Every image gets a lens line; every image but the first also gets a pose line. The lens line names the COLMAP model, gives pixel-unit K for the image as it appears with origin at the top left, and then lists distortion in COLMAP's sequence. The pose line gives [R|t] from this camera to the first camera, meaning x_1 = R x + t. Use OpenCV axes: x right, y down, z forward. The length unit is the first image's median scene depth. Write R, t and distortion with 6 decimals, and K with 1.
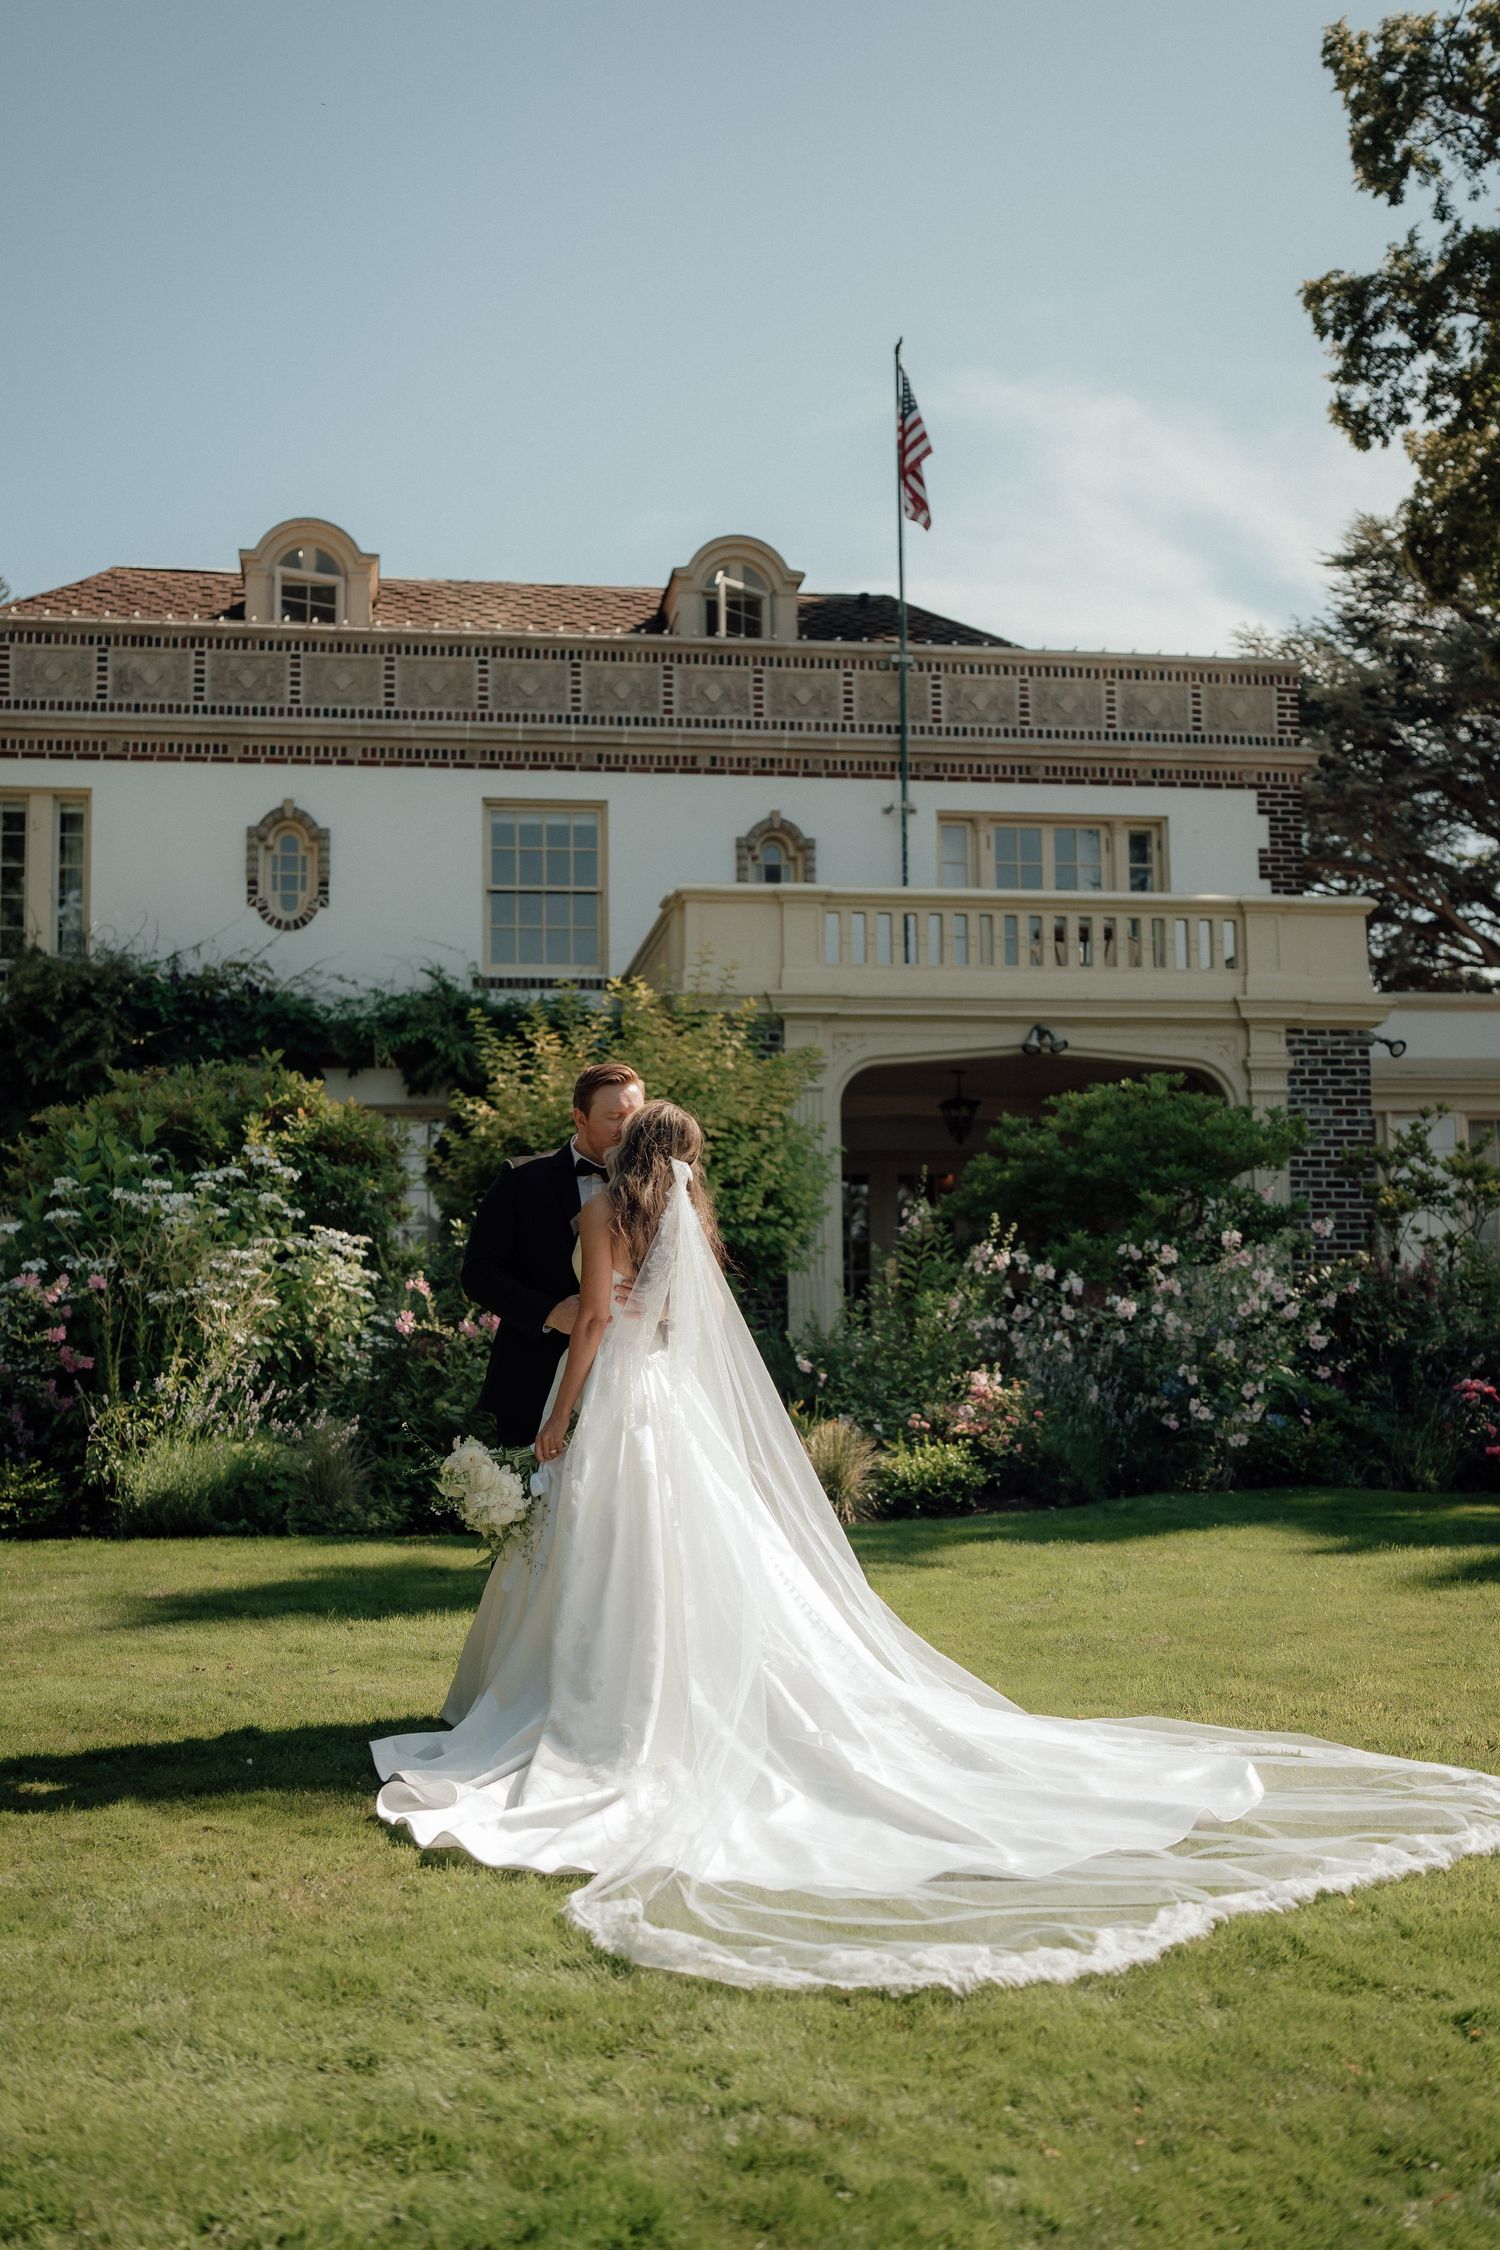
lens RADIAL K [[2352.5, 0, 750.0], [0, 2352.5, 1125.0], [0, 0, 1]] dist [-0.063231, 0.271493]
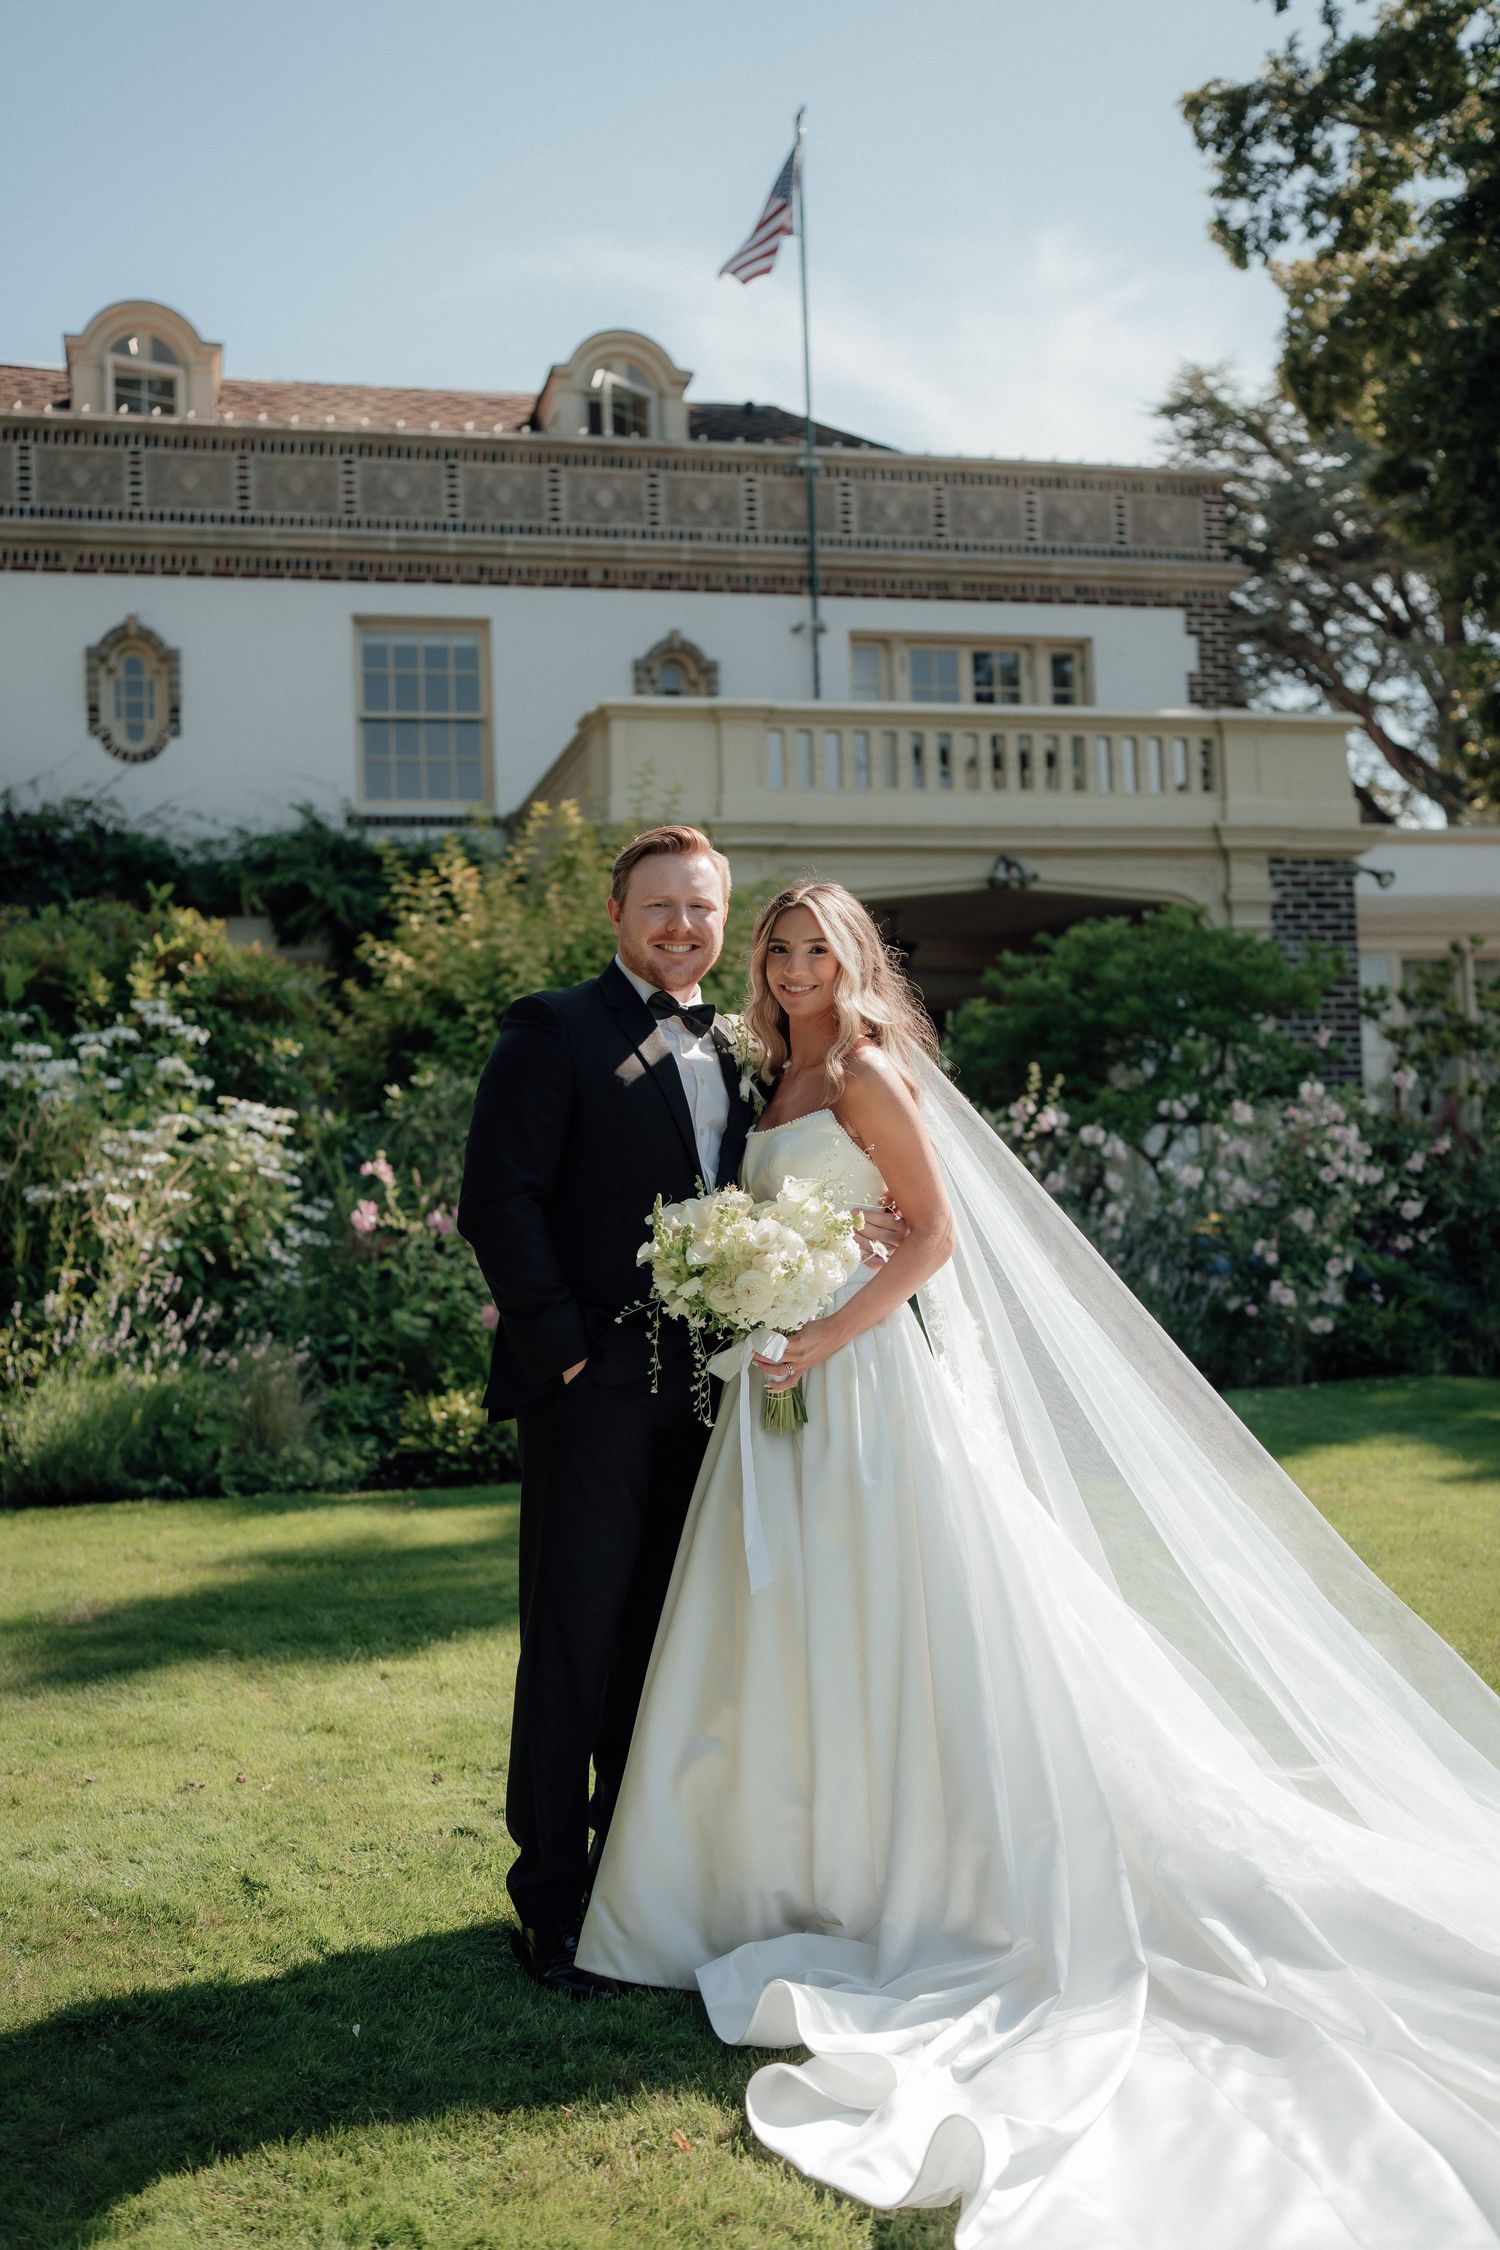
lens RADIAL K [[2253.6, 0, 760.1], [0, 2253.6, 1104.9], [0, 0, 1]] dist [-0.068899, 0.190272]
pose [[0.995263, -0.019867, 0.095169, -0.043139], [0.014687, 0.998388, 0.054819, 0.003130], [-0.096105, -0.053162, 0.993951, 0.120360]]
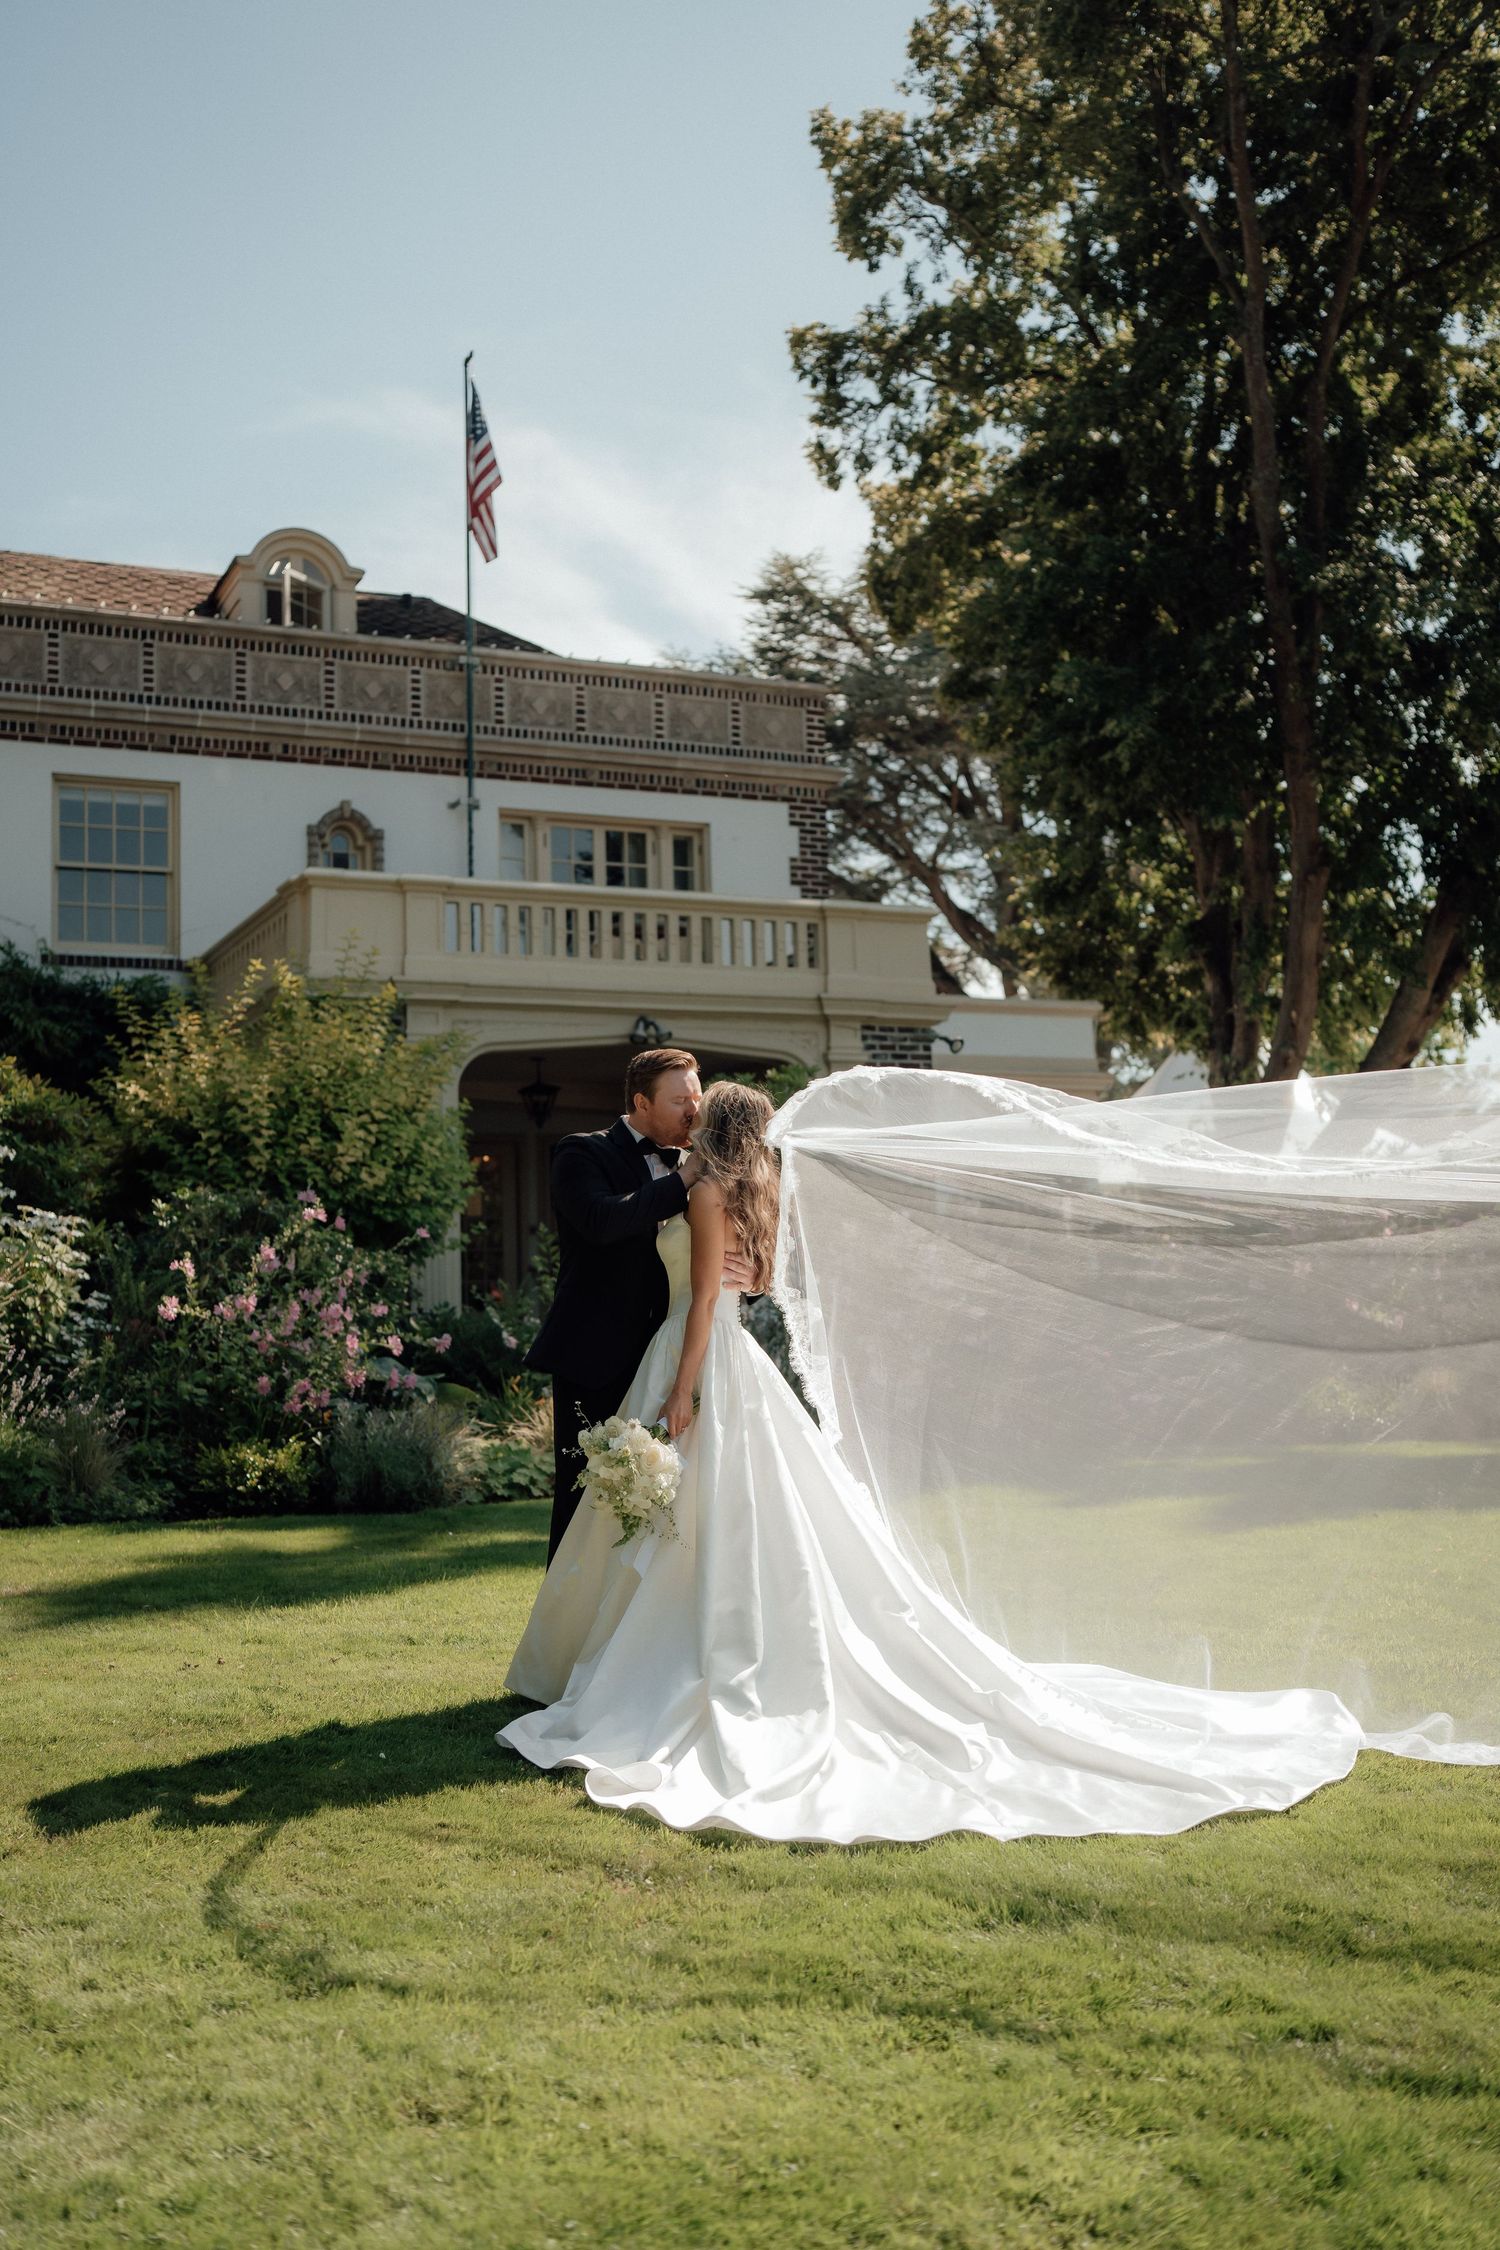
lens RADIAL K [[2228.4, 0, 736.0], [0, 2228.4, 1126.7], [0, 0, 1]] dist [-0.056963, 0.216281]
pose [[0.962327, 0.011076, 0.271669, -0.087596], [-0.013351, 0.999890, 0.006530, 0.000005], [-0.271567, -0.009911, 0.962368, 0.018374]]
